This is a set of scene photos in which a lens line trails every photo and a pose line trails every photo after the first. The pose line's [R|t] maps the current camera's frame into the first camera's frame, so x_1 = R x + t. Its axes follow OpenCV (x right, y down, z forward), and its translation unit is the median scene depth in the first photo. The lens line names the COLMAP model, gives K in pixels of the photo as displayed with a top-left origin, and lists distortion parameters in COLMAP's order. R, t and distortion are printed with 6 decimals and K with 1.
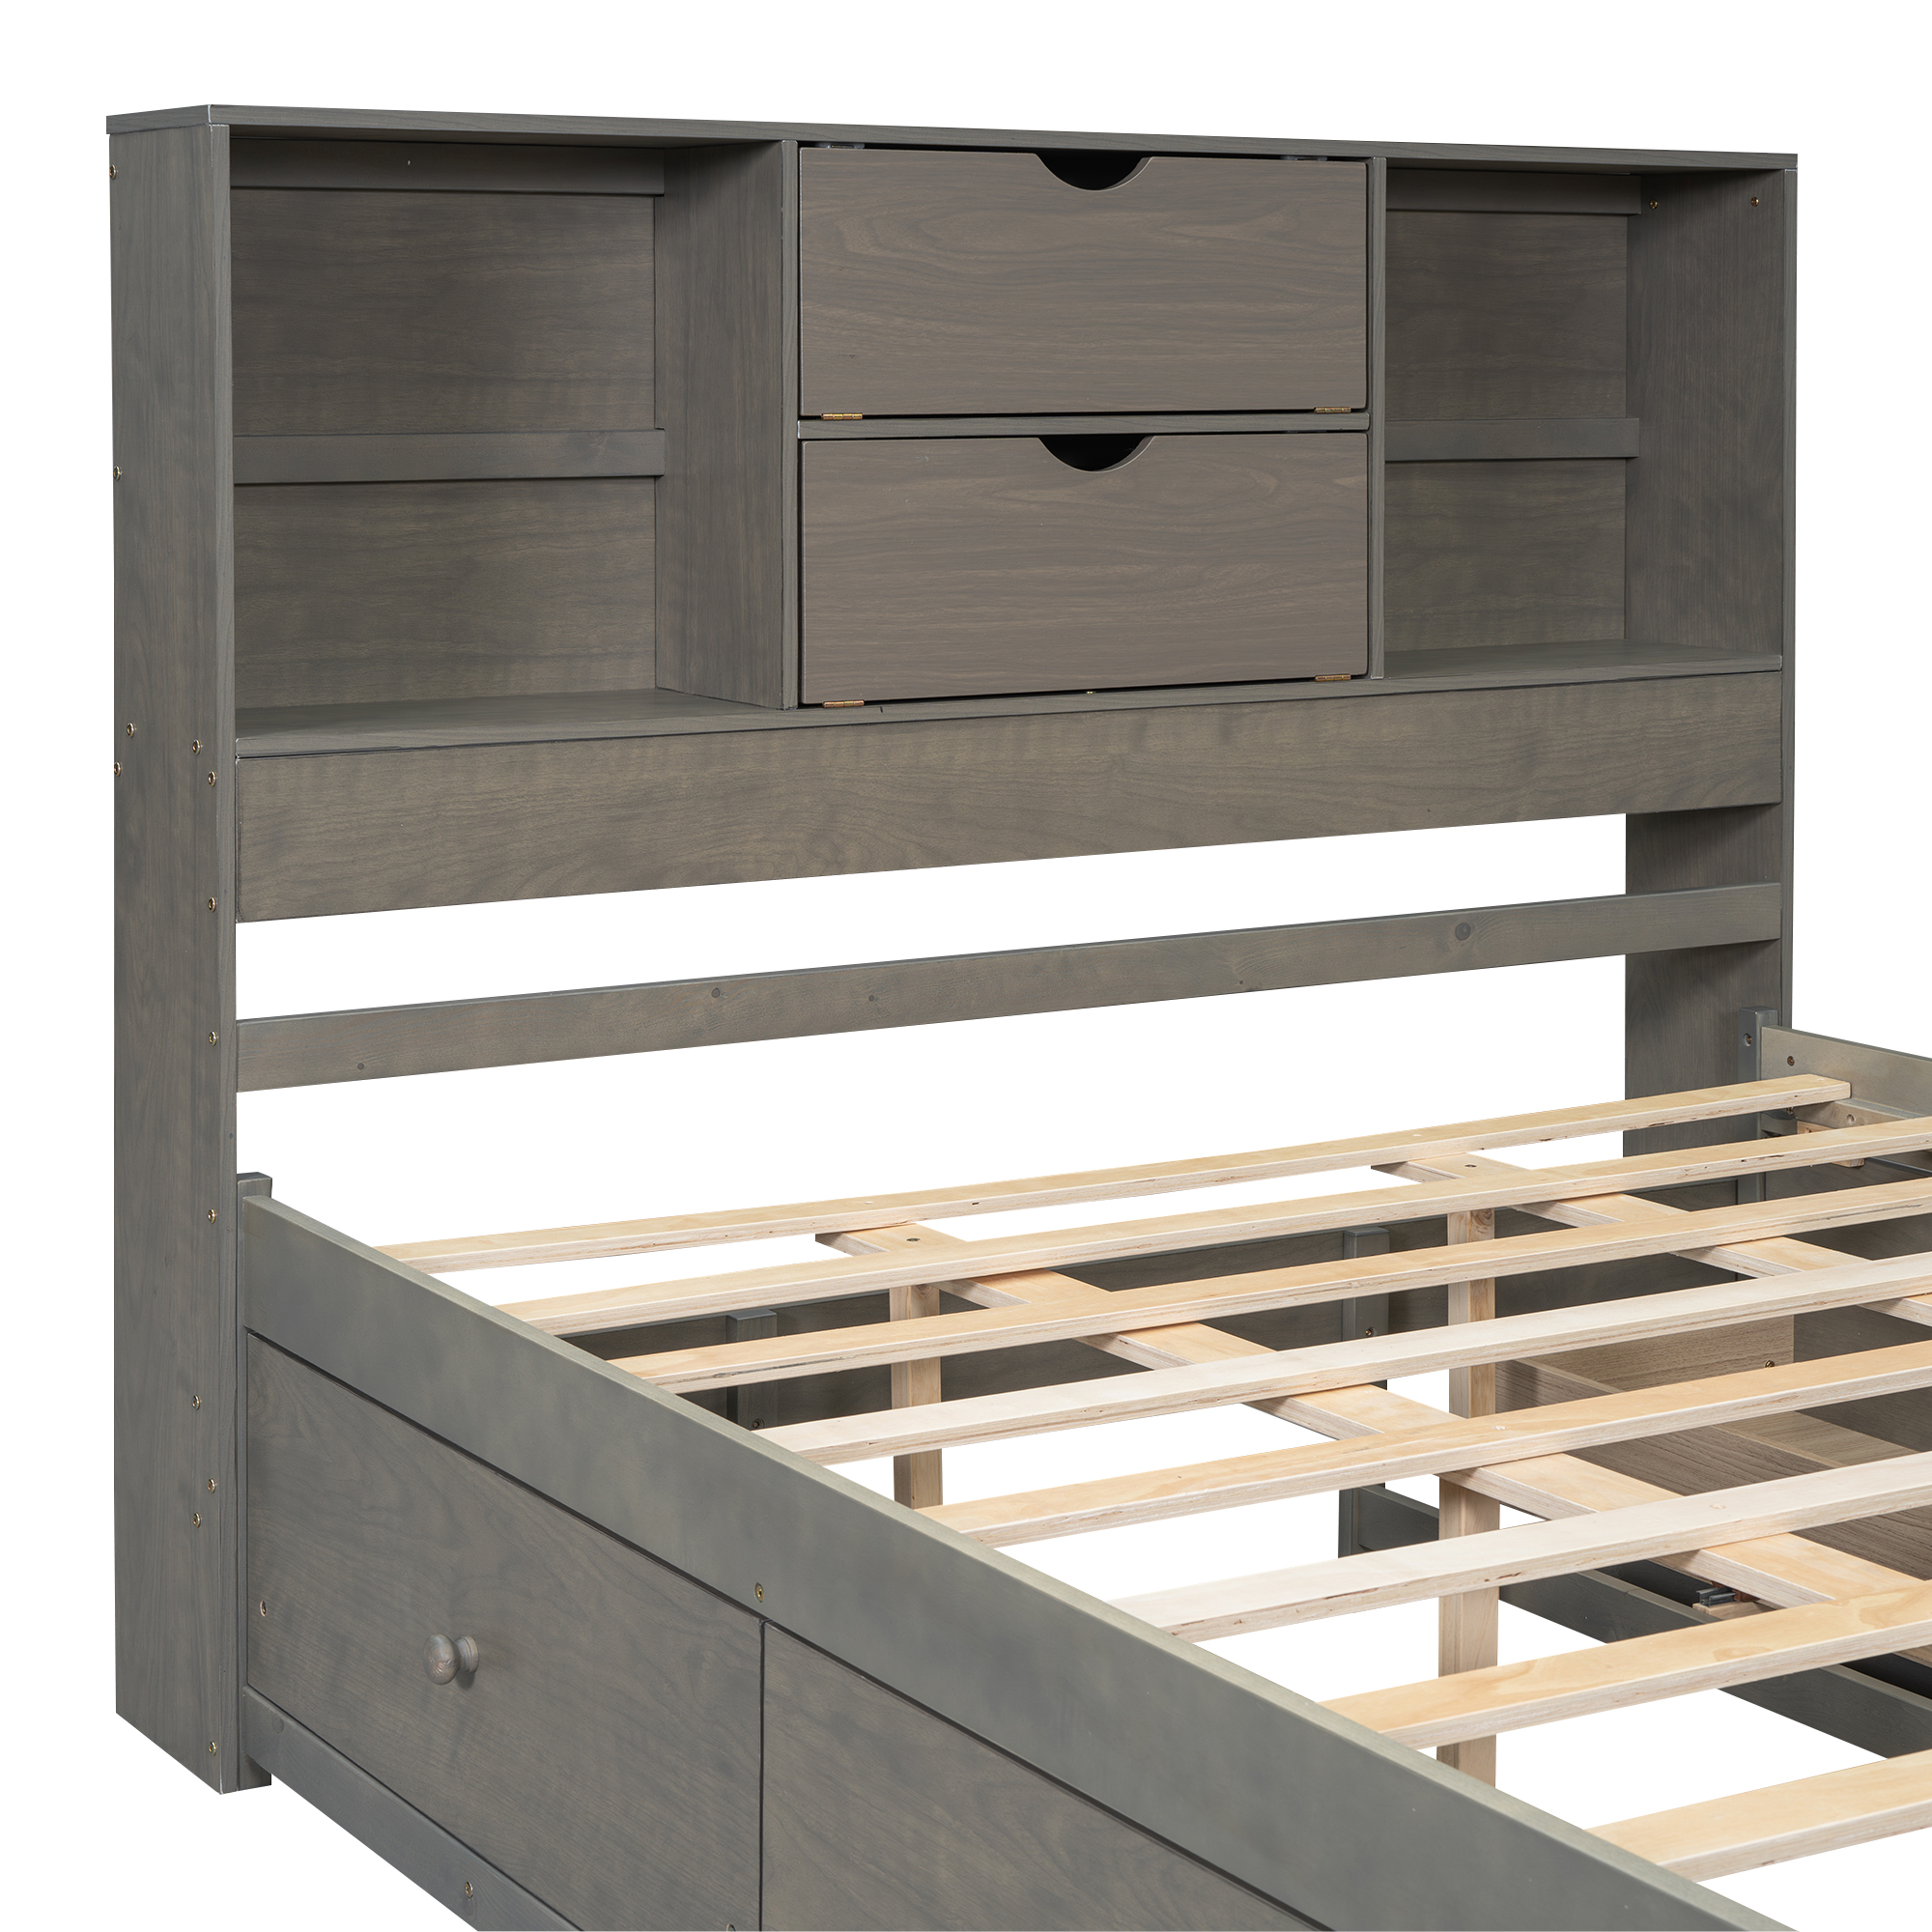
lens RADIAL K [[4174.1, 0, 1000.2], [0, 4174.1, 804.7], [0, 0, 1]] dist [0.052216, 0.529948]
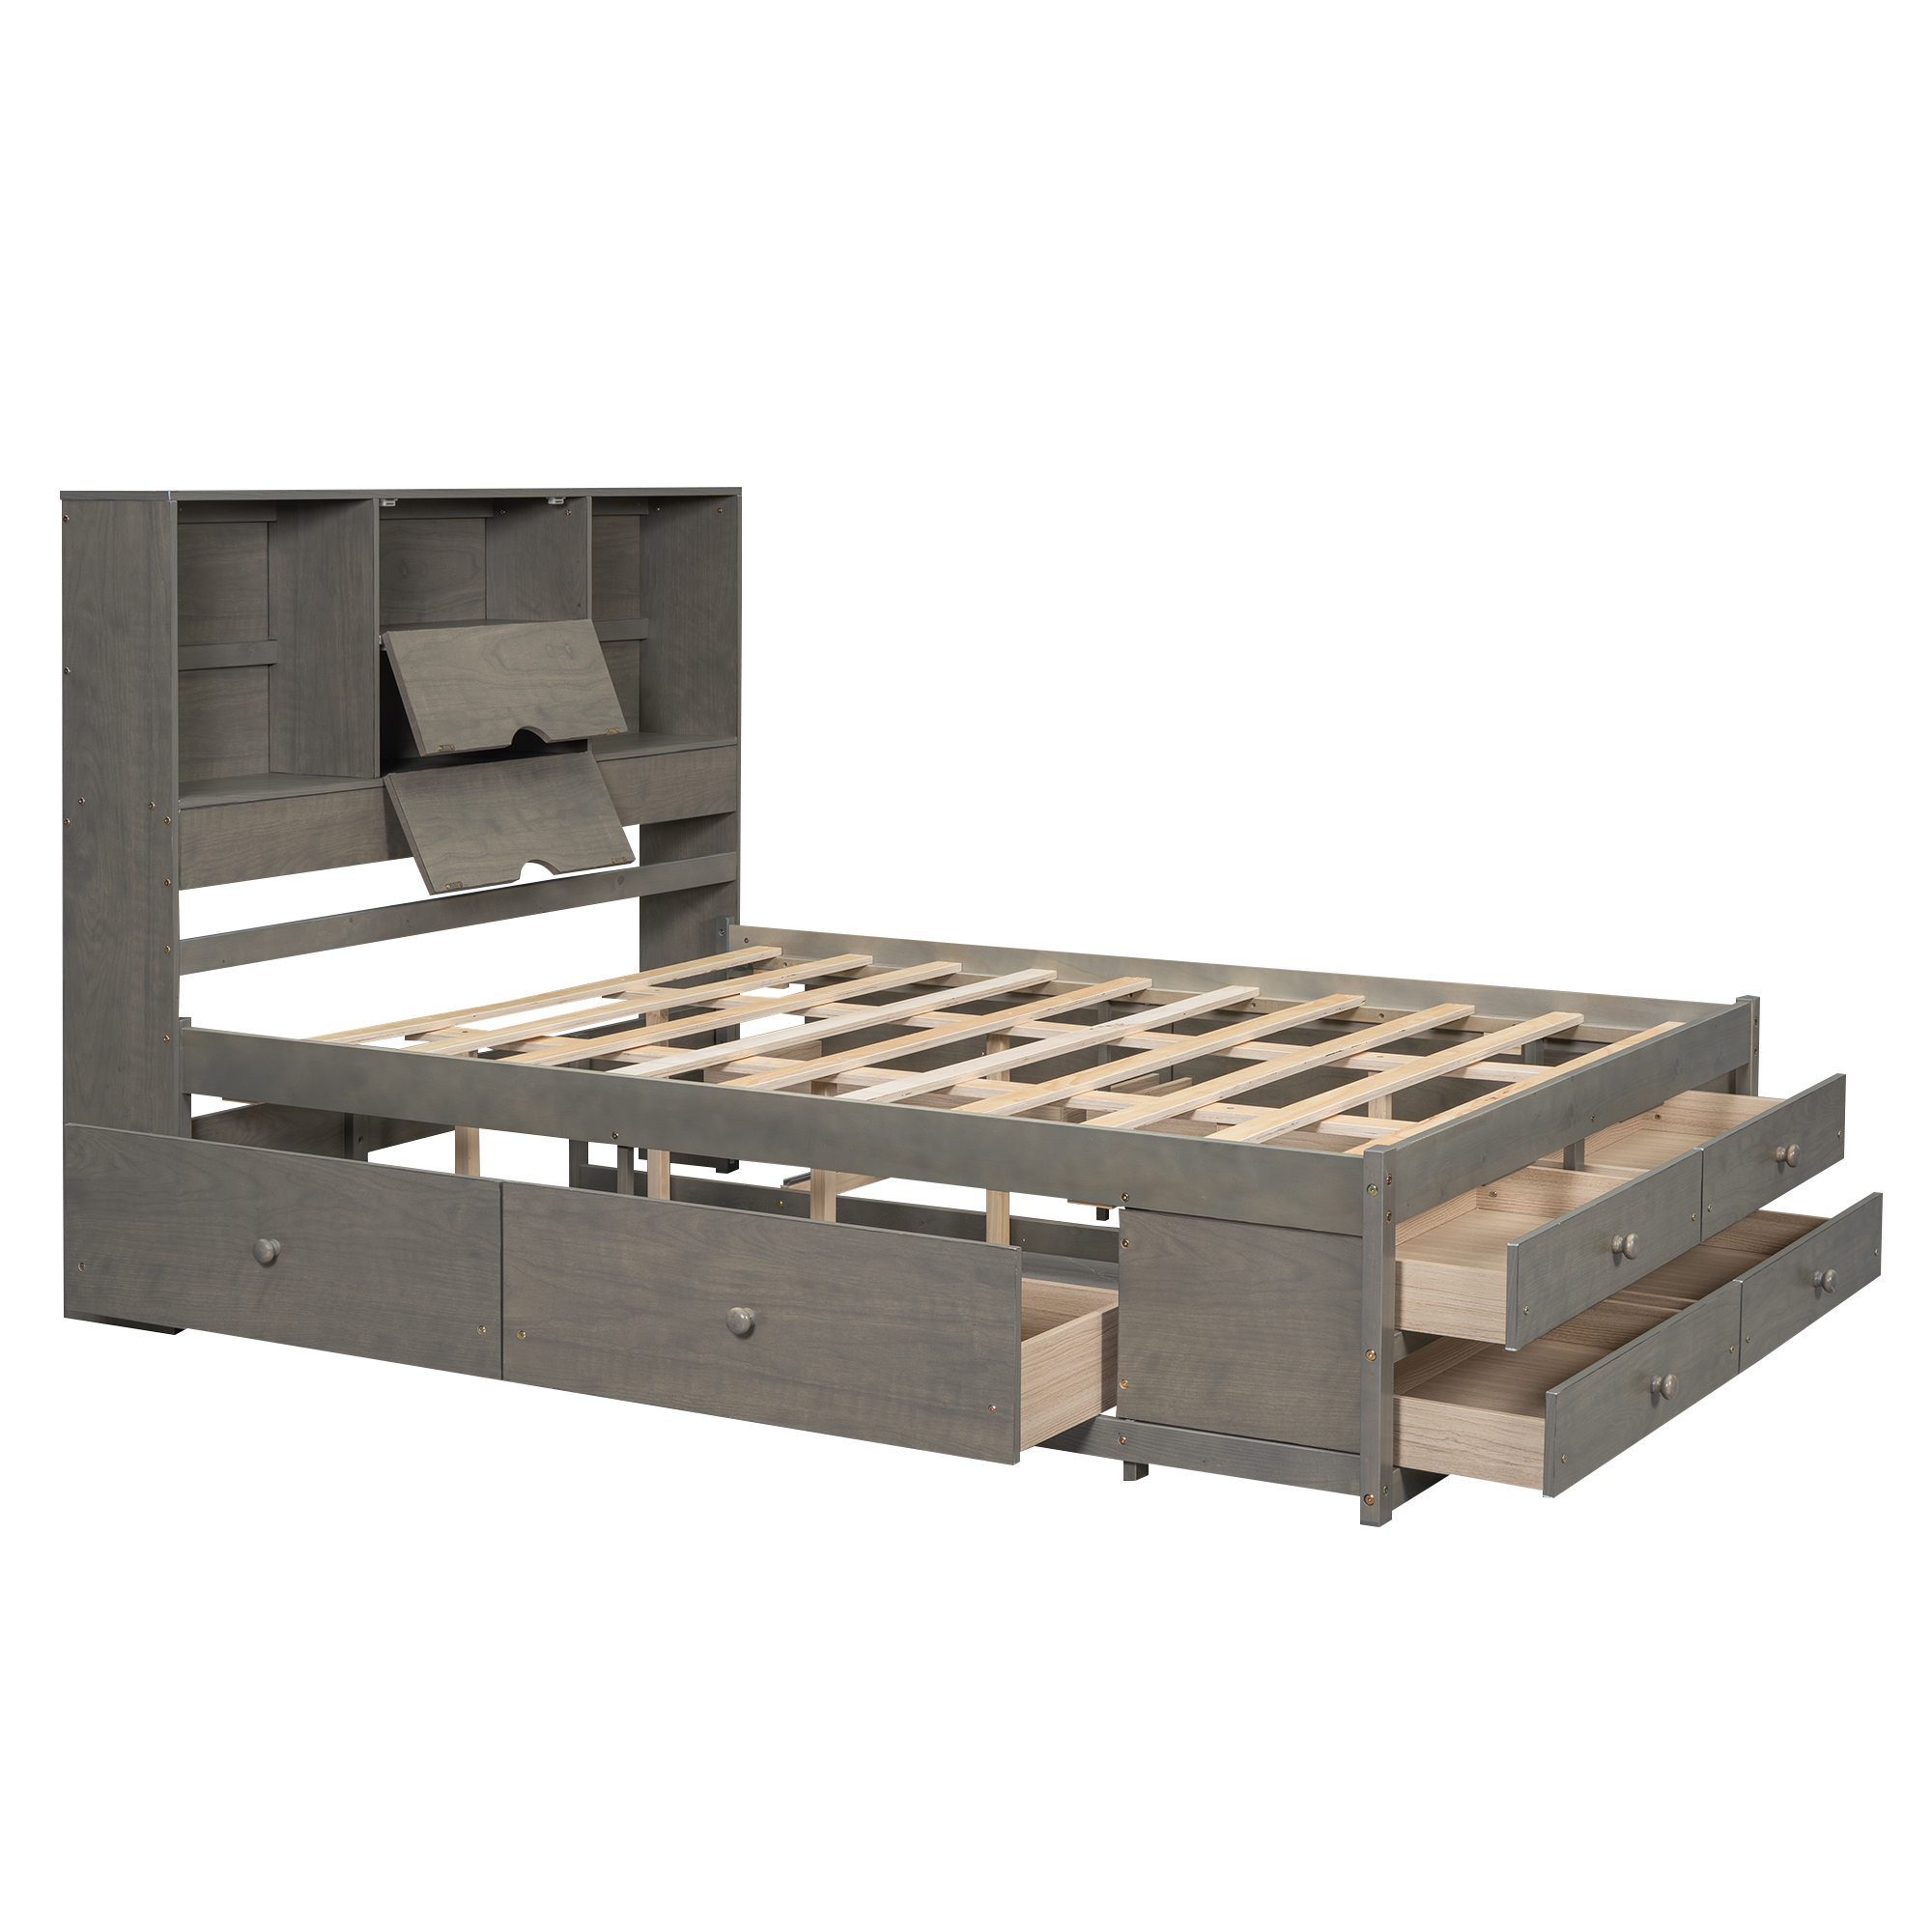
lens RADIAL K [[3715.5, 0, 996.0], [0, 3715.5, 776.4], [0, 0, 1]] dist [0.081411, 0.010622]
pose [[0.875587, -0.040803, 0.481335, -0.635612], [0.055986, 0.998283, -0.017218, 0.023403], [-0.479806, 0.042024, 0.876368, -0.700050]]
